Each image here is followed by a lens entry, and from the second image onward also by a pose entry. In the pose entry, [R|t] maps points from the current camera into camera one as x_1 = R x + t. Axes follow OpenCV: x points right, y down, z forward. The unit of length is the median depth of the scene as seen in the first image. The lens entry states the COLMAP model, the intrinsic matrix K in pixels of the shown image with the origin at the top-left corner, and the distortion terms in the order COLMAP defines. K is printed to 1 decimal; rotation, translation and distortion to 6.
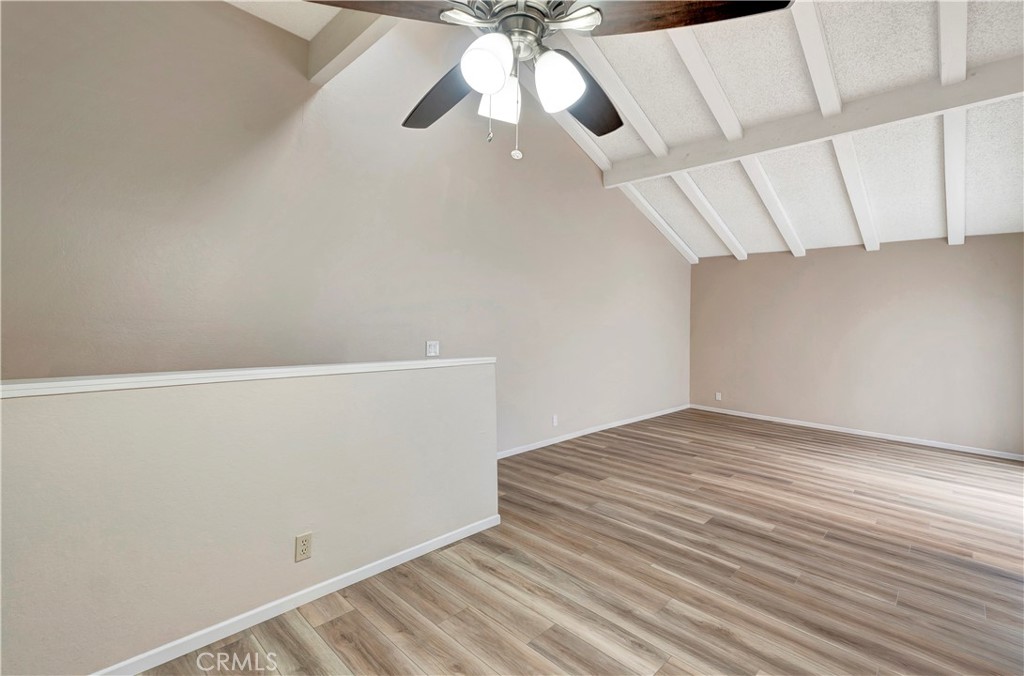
lens RADIAL K [[447.3, 0, 501.0], [0, 447.3, 291.4], [0, 0, 1]] dist [0.002533, 0.000444]
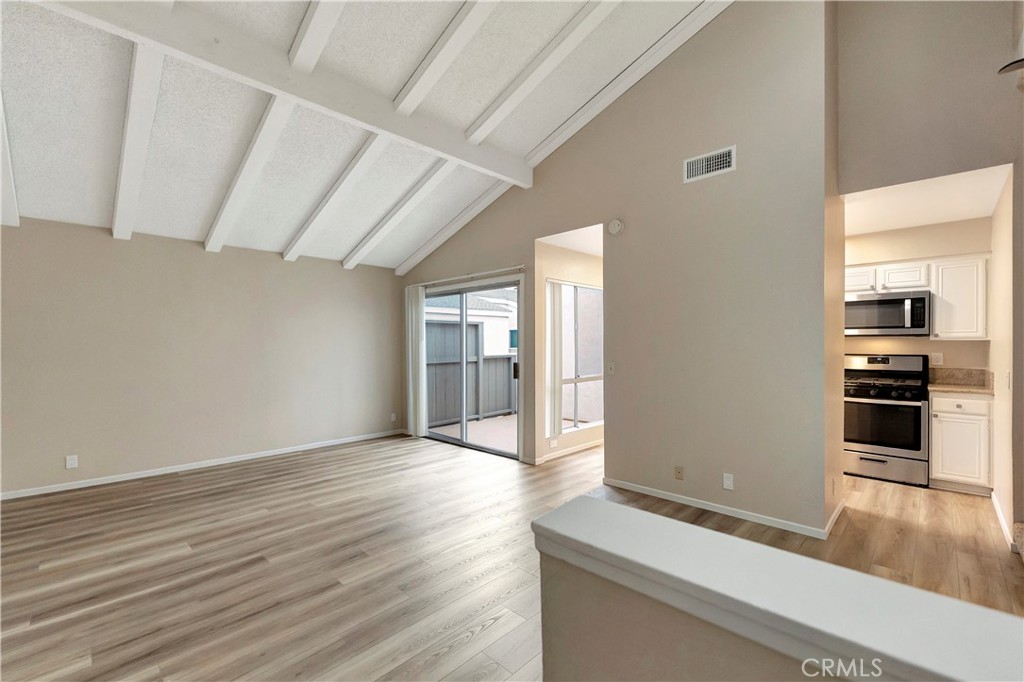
lens RADIAL K [[437.6, 0, 512.0], [0, 437.6, 341.0], [0, 0, 1]] dist [0.003061, 0.000304]
pose [[-0.017643, -0.023111, 0.999577, -0.188298], [-0.070881, 0.997246, 0.021806, 0.038008], [-0.997329, -0.070467, -0.019232, 0.793662]]
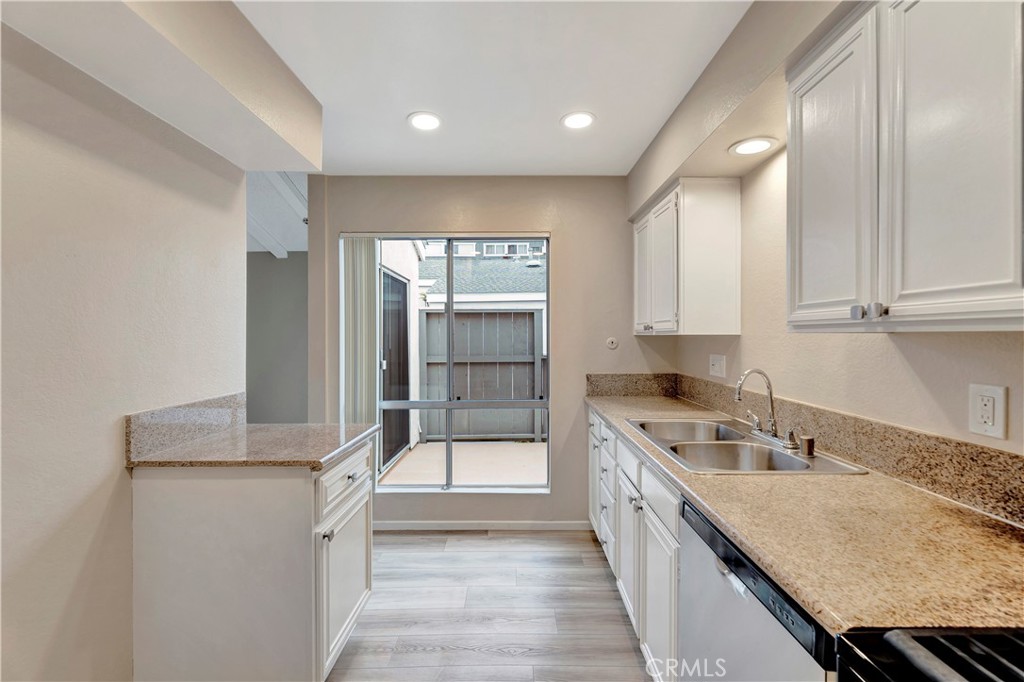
lens RADIAL K [[427.7, 0, 514.4], [0, 427.7, 335.9], [0, 0, 1]] dist [0.003537, 0.000247]
pose [[0.703666, -0.030533, 0.709874, 0.753444], [-0.026283, 0.997274, 0.068948, -0.003884], [-0.710044, -0.067174, 0.700945, -0.082005]]
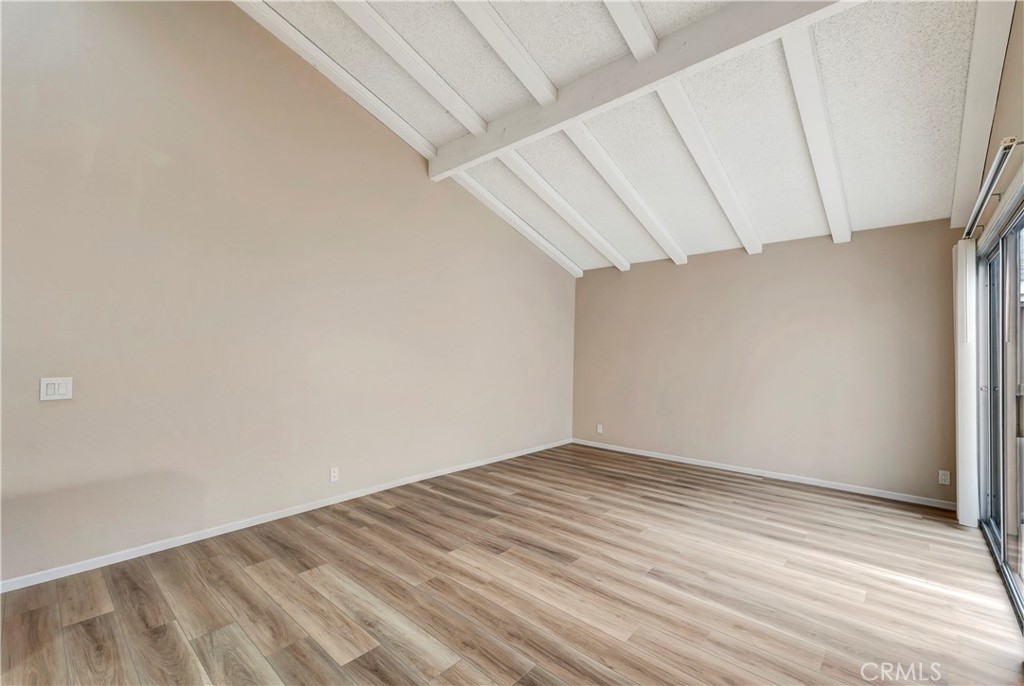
lens RADIAL K [[436.5, 0, 512.0], [0, 436.5, 343.0], [0, 0, 1]] dist [0.004080, 0.000334]
pose [[0.998488, -0.023992, 0.049456, 0.496831], [0.021366, 0.998369, 0.052950, 0.032208], [-0.050646, -0.051814, 0.997372, 0.299135]]
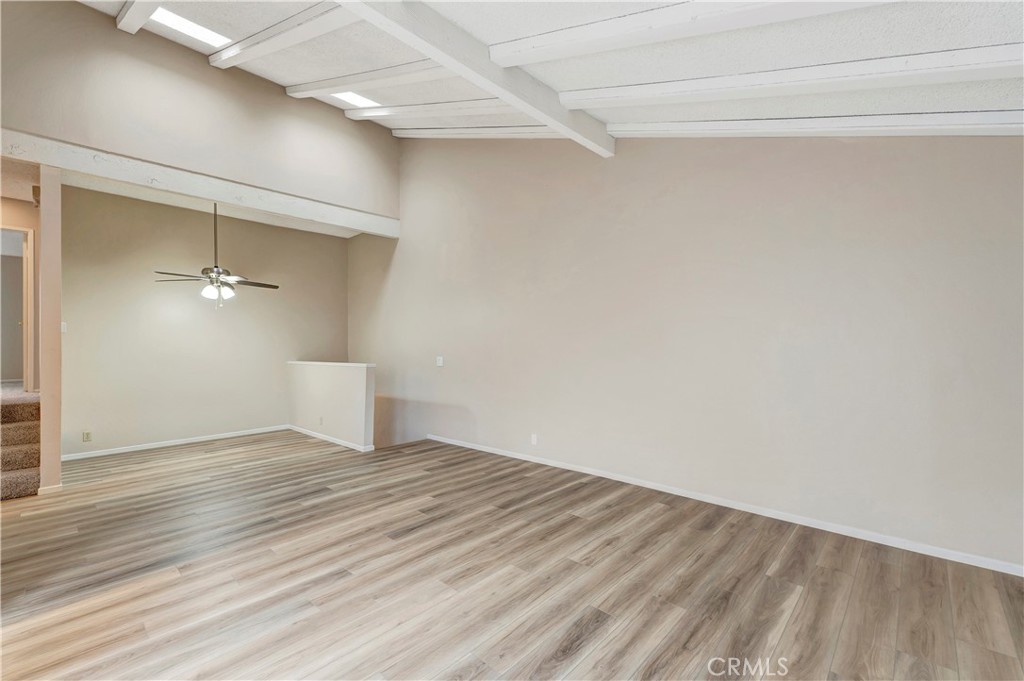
lens RADIAL K [[437.6, 0, 512.0], [0, 437.6, 340.5], [0, 0, 1]] dist [0.003061, 0.000304]
pose [[0.035279, -0.039052, -0.998614, 1.379317], [0.084806, 0.995749, -0.035944, 0.122351], [0.995773, -0.083420, 0.038441, 1.162018]]
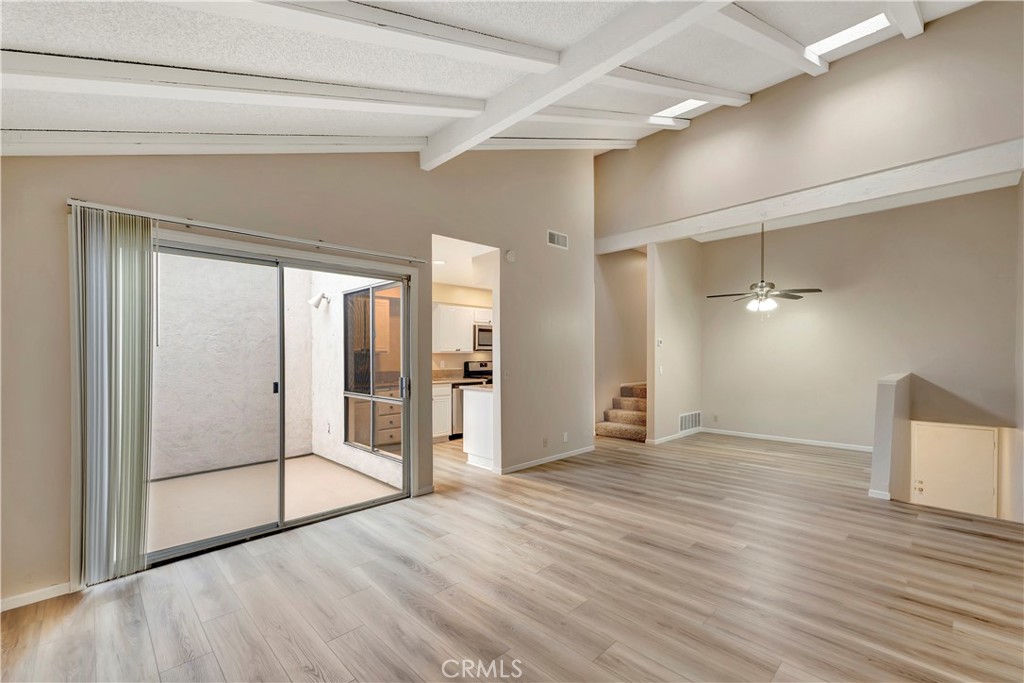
lens RADIAL K [[436.6, 0, 518.5], [0, 436.6, 356.4], [0, 0, 1]] dist [0.012253, 0.000230]
pose [[-0.999727, -0.023083, 0.003563, 0.816893], [-0.023281, 0.997095, -0.072529, 0.147916], [-0.001878, -0.072592, -0.997360, 1.771215]]
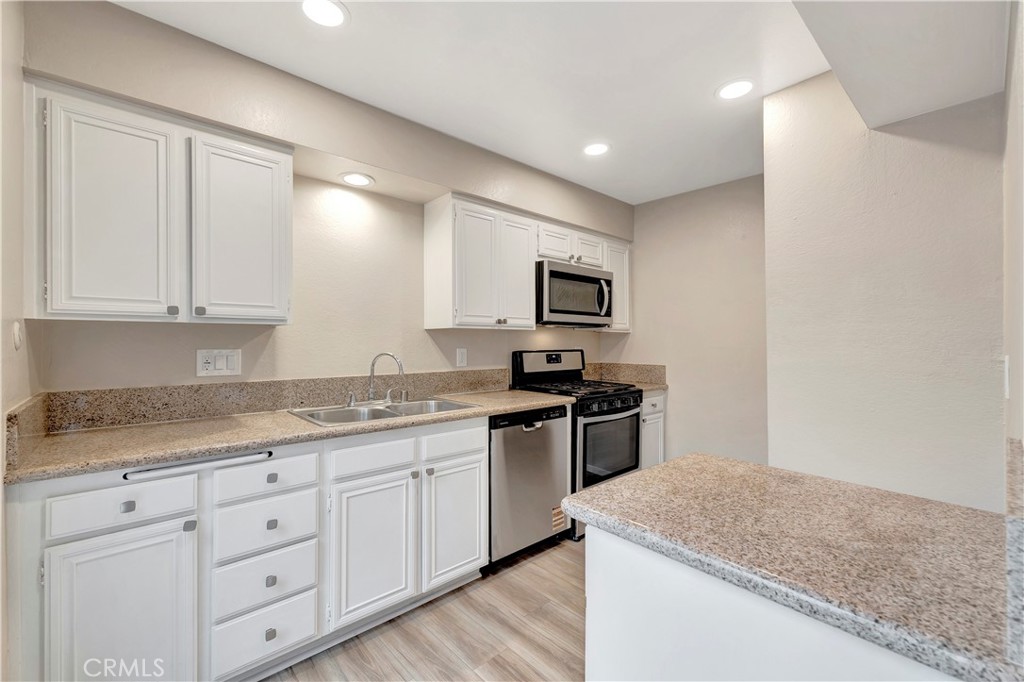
lens RADIAL K [[429.5, 0, 515.5], [0, 429.5, 331.8], [0, 0, 1]] dist [-0.000162, 0.000175]
pose [[-0.998680, -0.024841, 0.044962, 1.021884], [-0.028900, 0.995338, -0.092012, 0.075052], [-0.042467, -0.093190, -0.994742, 0.647849]]
